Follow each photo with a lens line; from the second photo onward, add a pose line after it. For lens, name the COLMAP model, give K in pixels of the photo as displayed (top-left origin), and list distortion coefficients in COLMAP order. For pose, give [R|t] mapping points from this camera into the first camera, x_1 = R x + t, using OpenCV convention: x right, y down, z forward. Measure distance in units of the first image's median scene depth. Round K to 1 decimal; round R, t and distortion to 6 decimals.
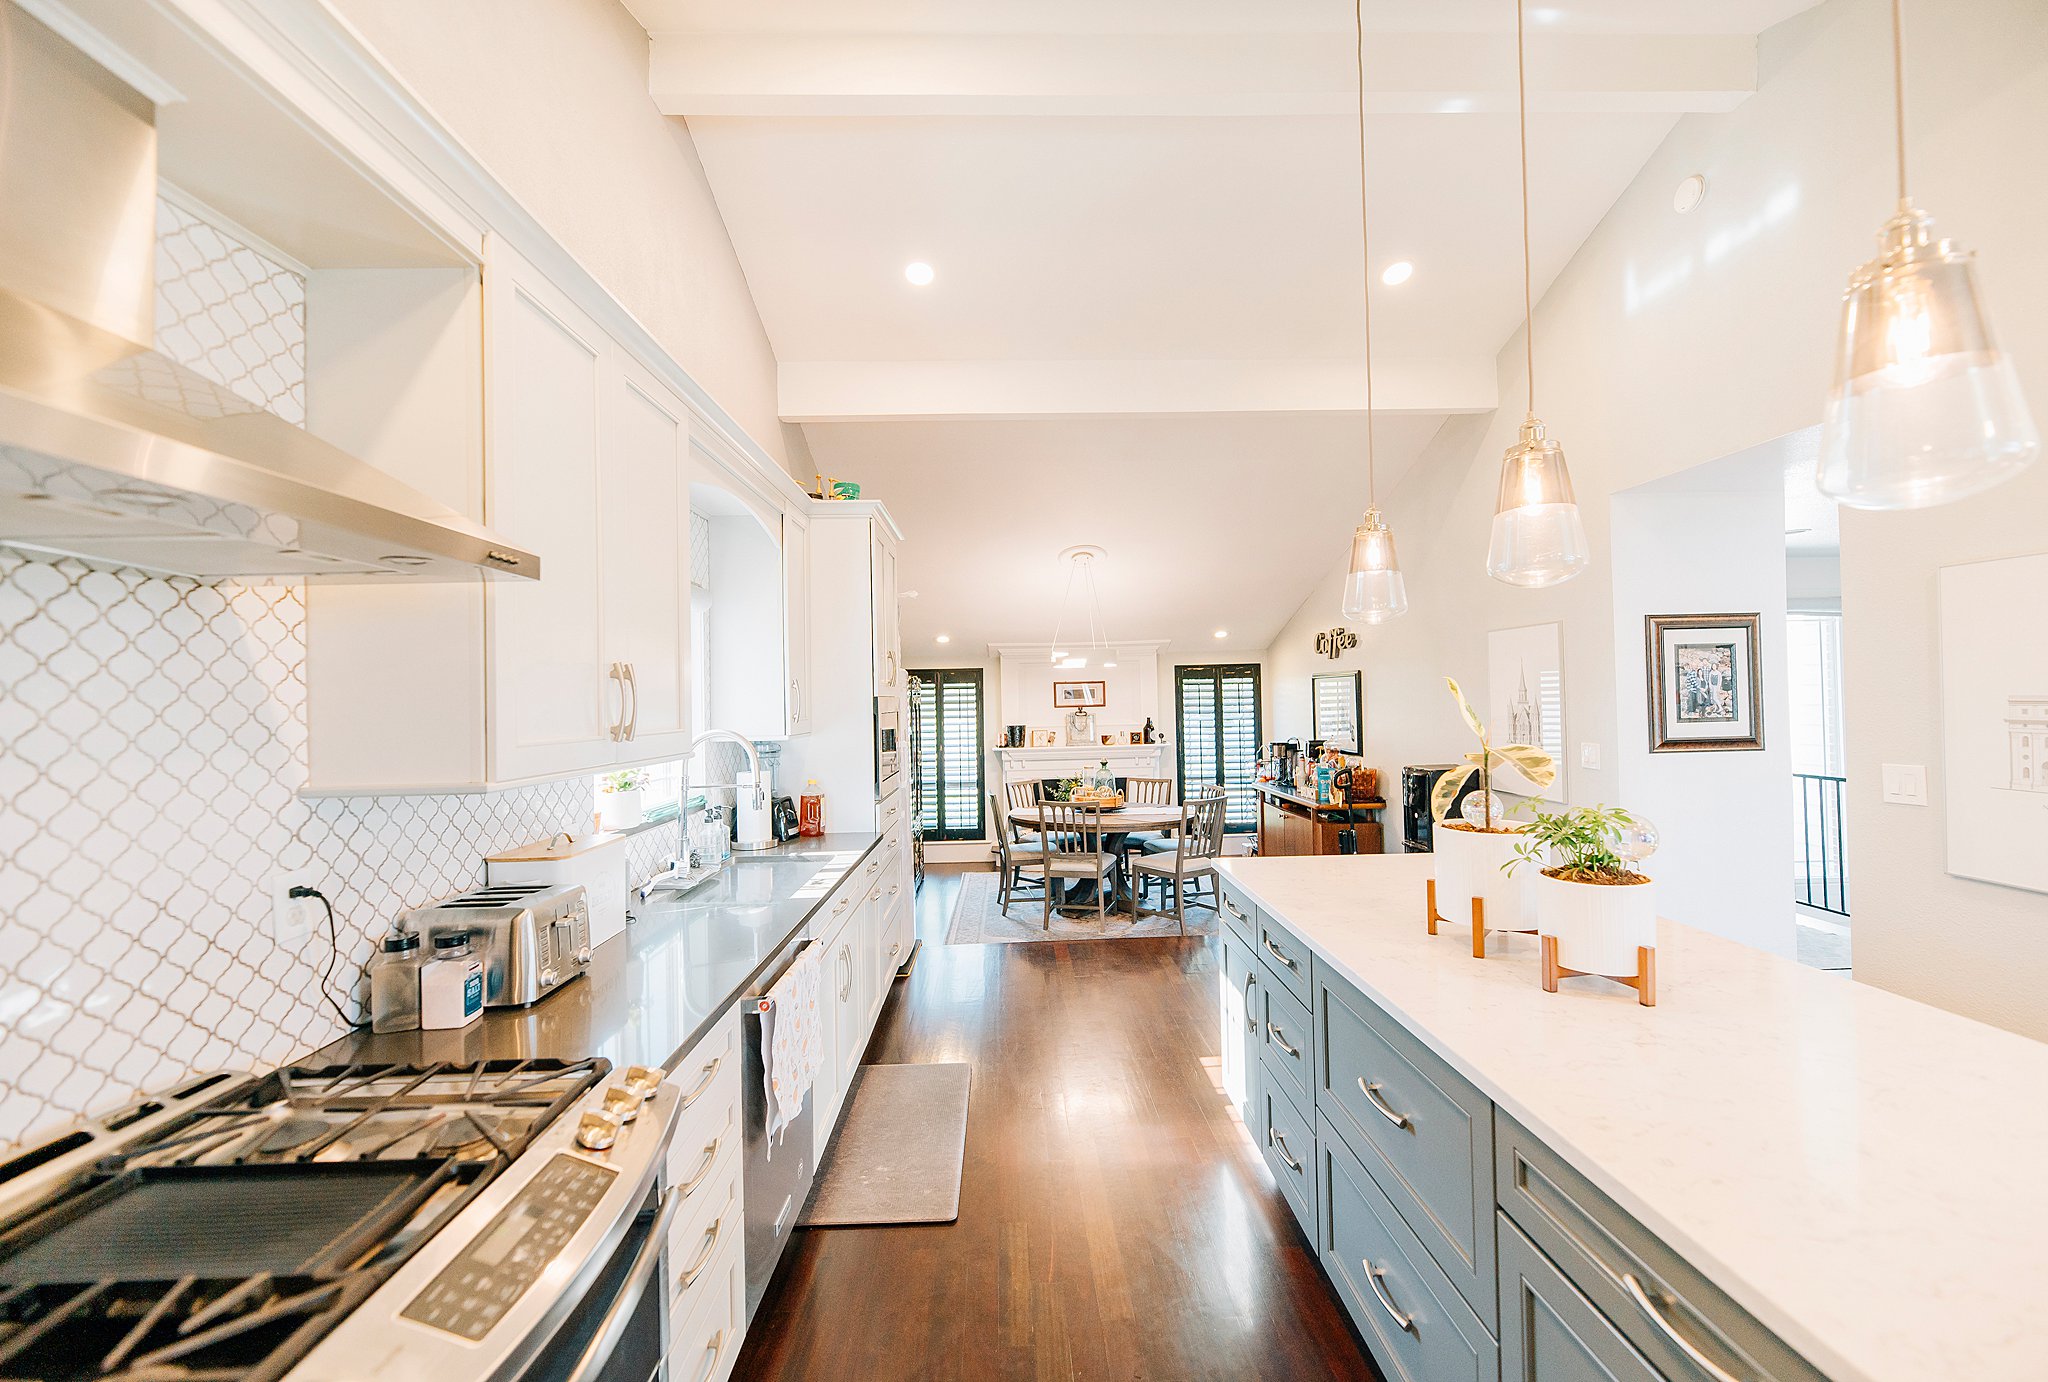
lens RADIAL K [[833.1, 0, 1030.8], [0, 833.1, 693.6], [0, 0, 1]] dist [-0.002184, -0.000231]
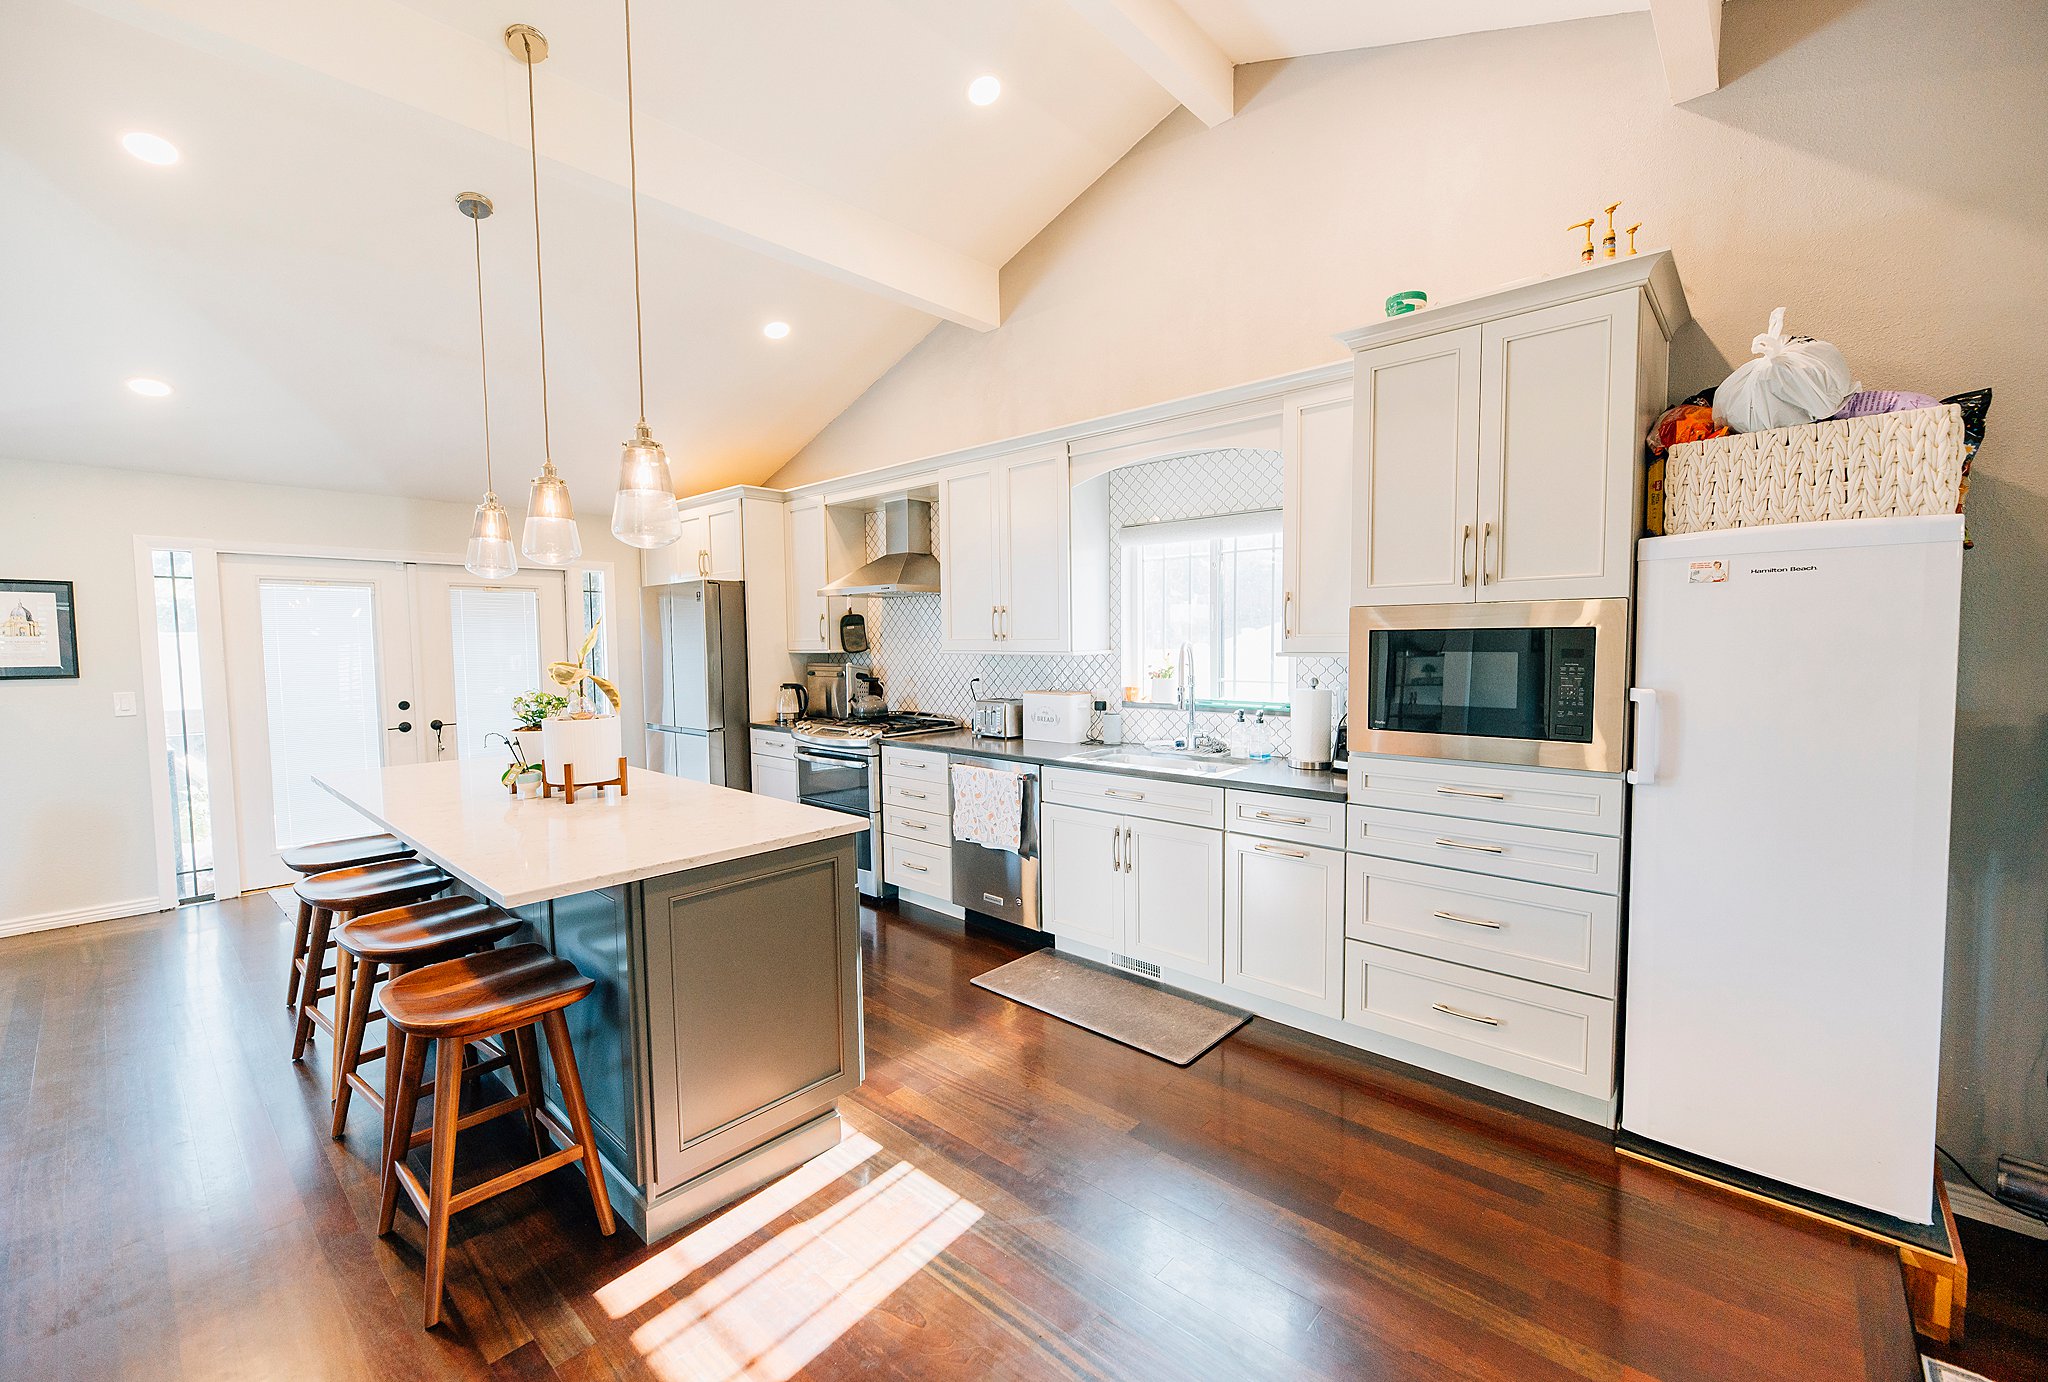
lens RADIAL K [[830.1, 0, 1024.0], [0, 830.1, 691.0], [0, 0, 1]] dist [-0.003008, -0.000016]
pose [[-0.692505, 0.074694, -0.717536, 0.268378], [0.030335, 0.996761, 0.074484, 0.006842], [0.720775, 0.029814, -0.692527, 0.654955]]
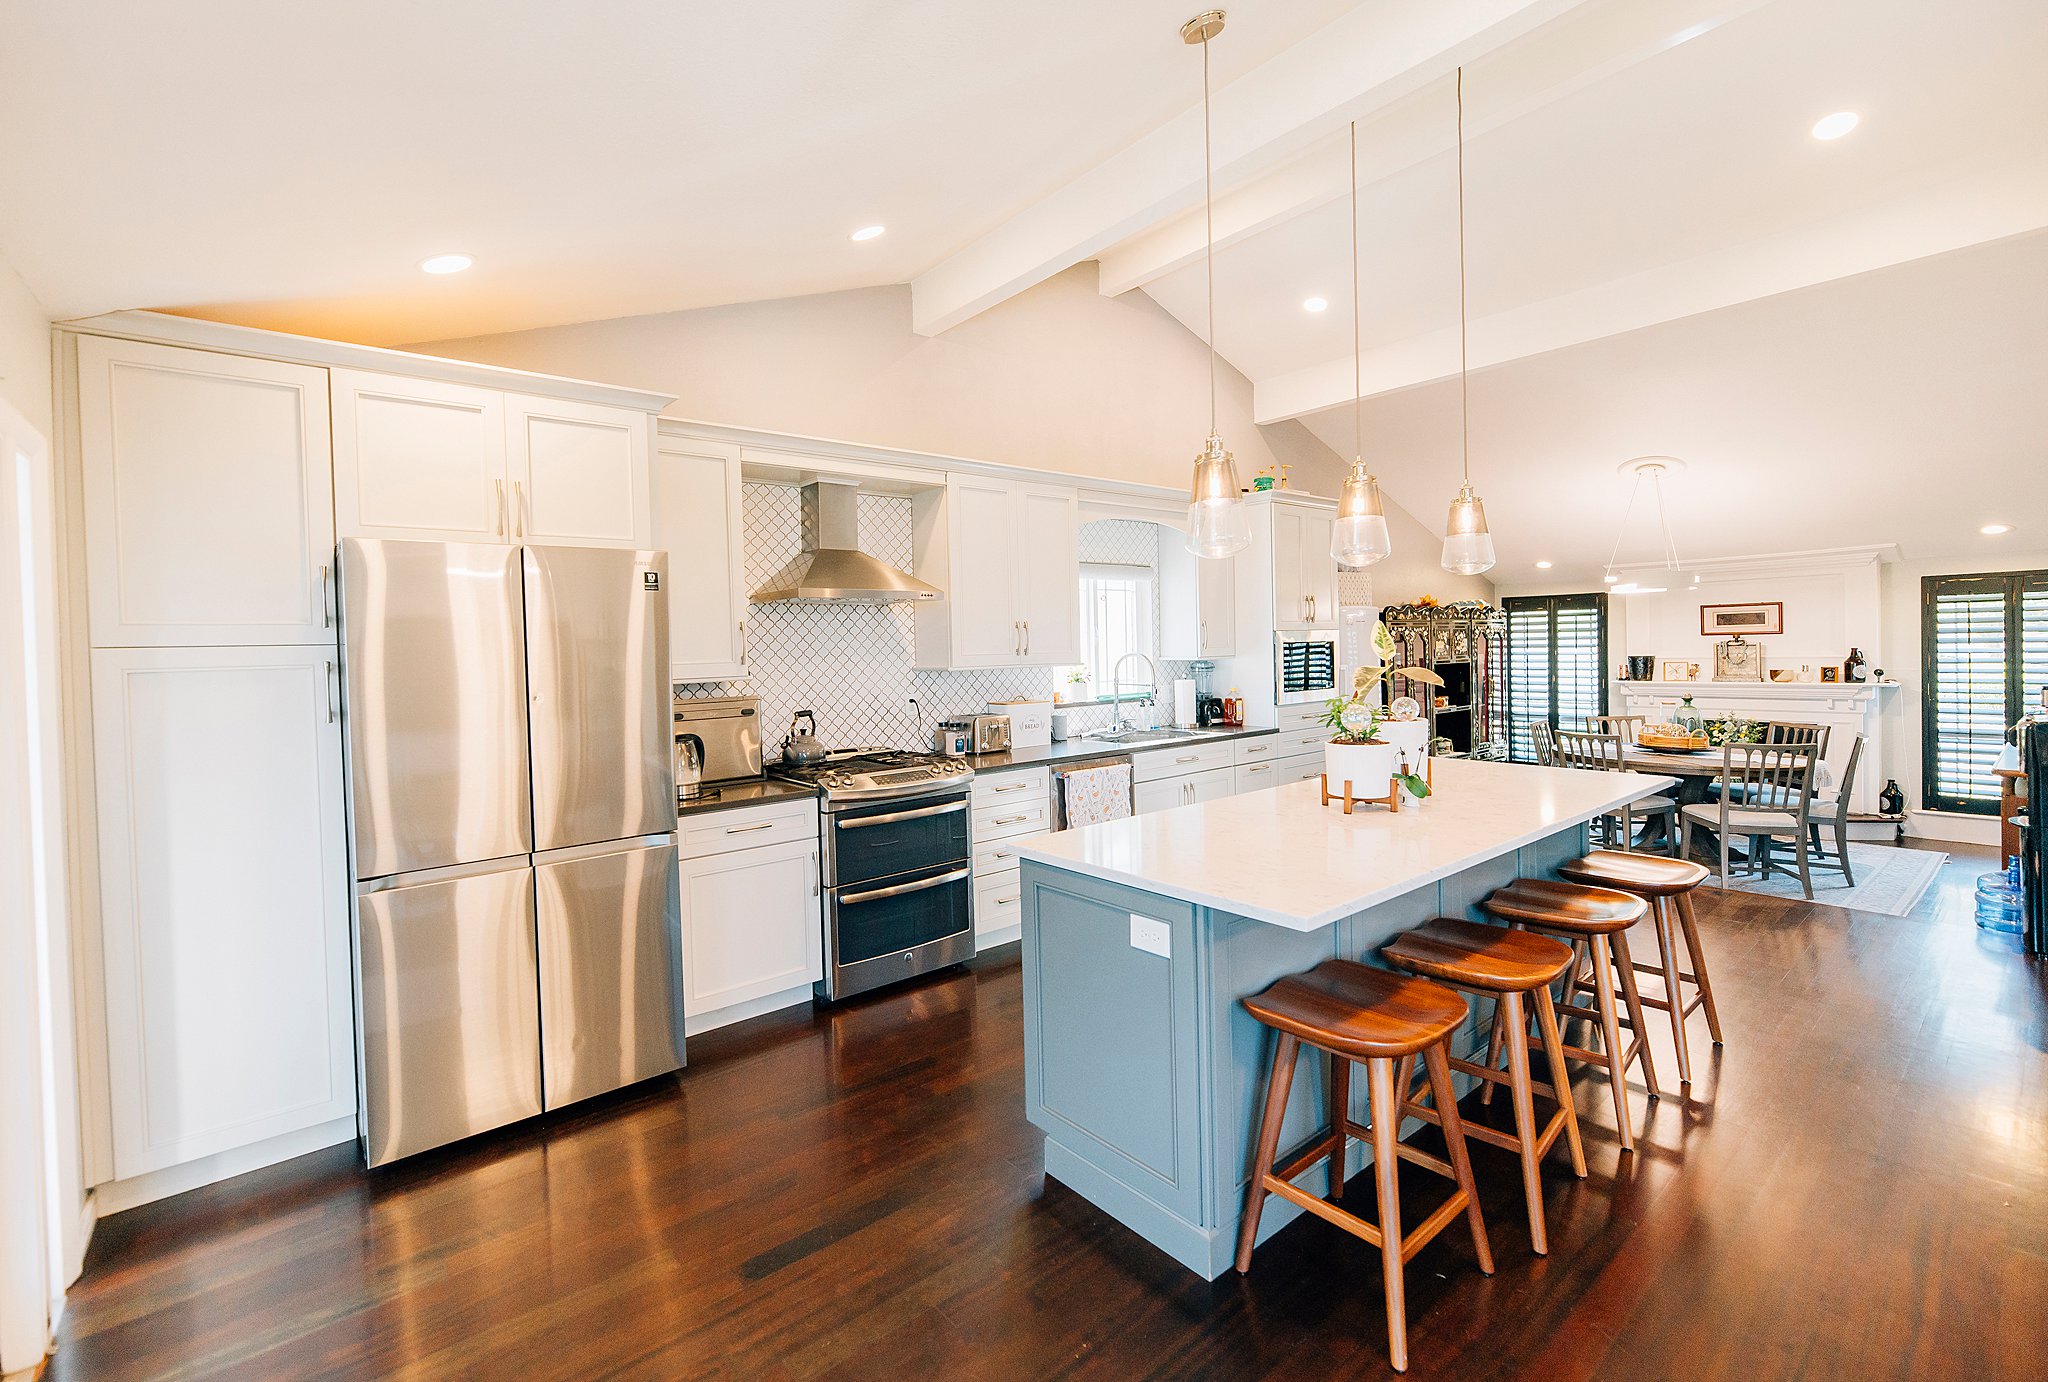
lens RADIAL K [[873.5, 0, 971.7], [0, 873.5, 661.5], [0, 0, 1]] dist [-0.001092, -0.000041]
pose [[0.590765, 0.019395, -0.806610, 0.350711], [0.018850, 0.999106, 0.037829, -0.005065], [0.806623, -0.037553, 0.589872, -0.137603]]
